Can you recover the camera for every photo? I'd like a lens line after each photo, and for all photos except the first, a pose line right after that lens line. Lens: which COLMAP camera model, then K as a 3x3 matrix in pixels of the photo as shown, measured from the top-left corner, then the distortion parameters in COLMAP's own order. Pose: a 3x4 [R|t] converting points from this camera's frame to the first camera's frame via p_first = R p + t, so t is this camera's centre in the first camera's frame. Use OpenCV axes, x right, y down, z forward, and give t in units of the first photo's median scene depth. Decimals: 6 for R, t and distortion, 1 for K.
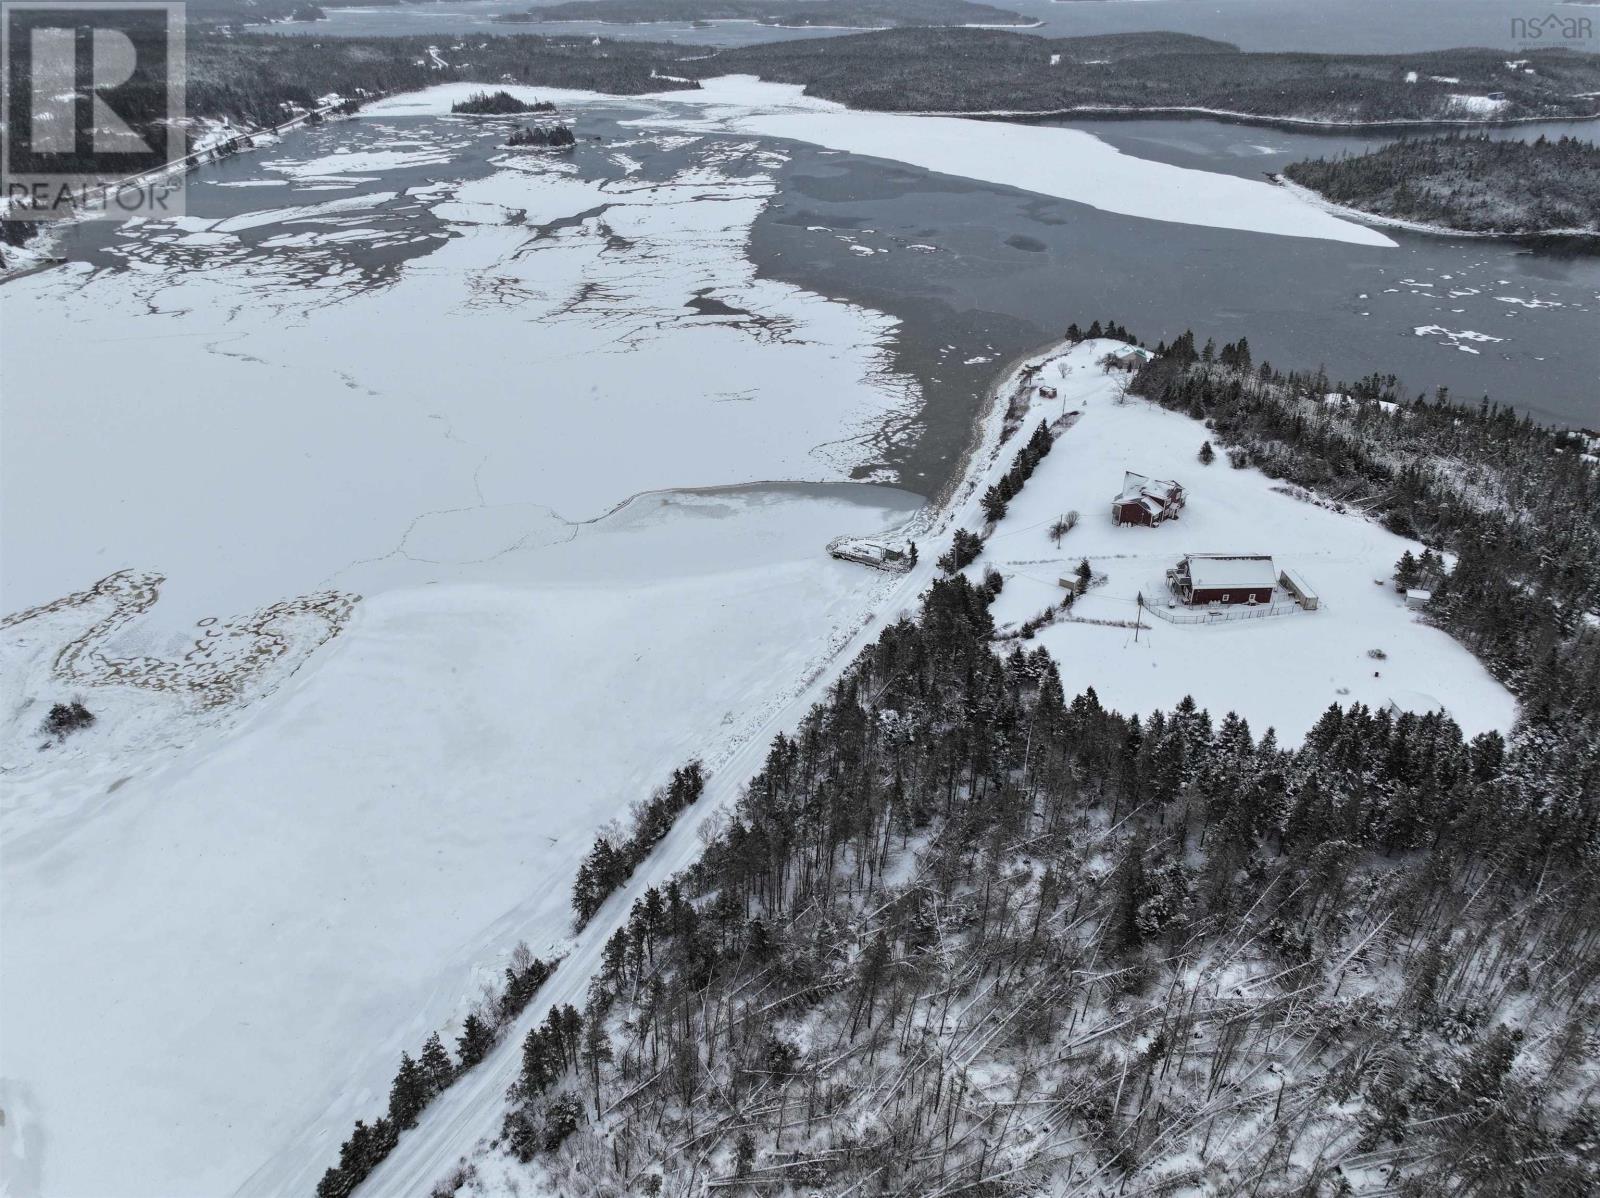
lens RADIAL K [[1127.0, 0, 802.0], [0, 1127.0, 601.1], [0, 0, 1]] dist [-0.001537, 0.014934]
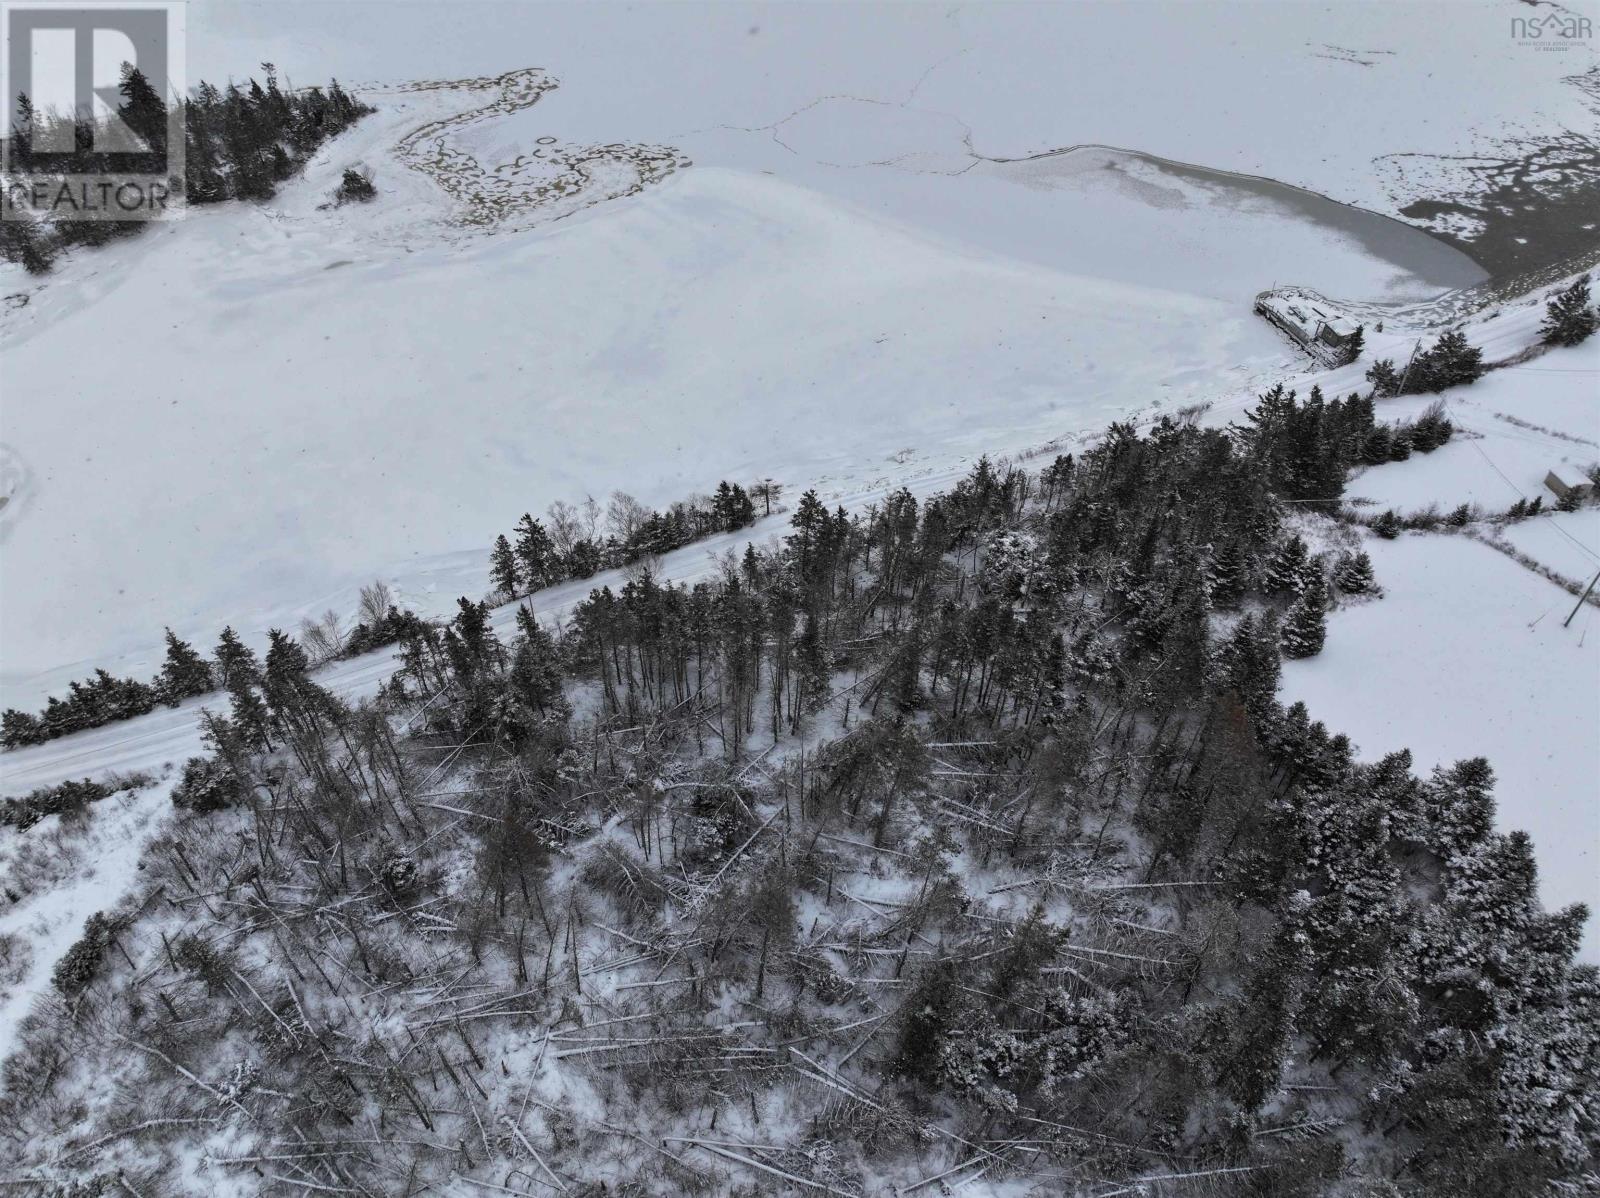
lens RADIAL K [[1127.0, 0, 798.2], [0, 1127.0, 596.1], [0, 0, 1]] dist [-0.001537, 0.014934]
pose [[0.765084, 0.457266, -0.453381, 0.218081], [-0.313839, 0.879592, 0.357524, -0.047678], [0.562274, -0.131247, 0.816469, 0.302589]]
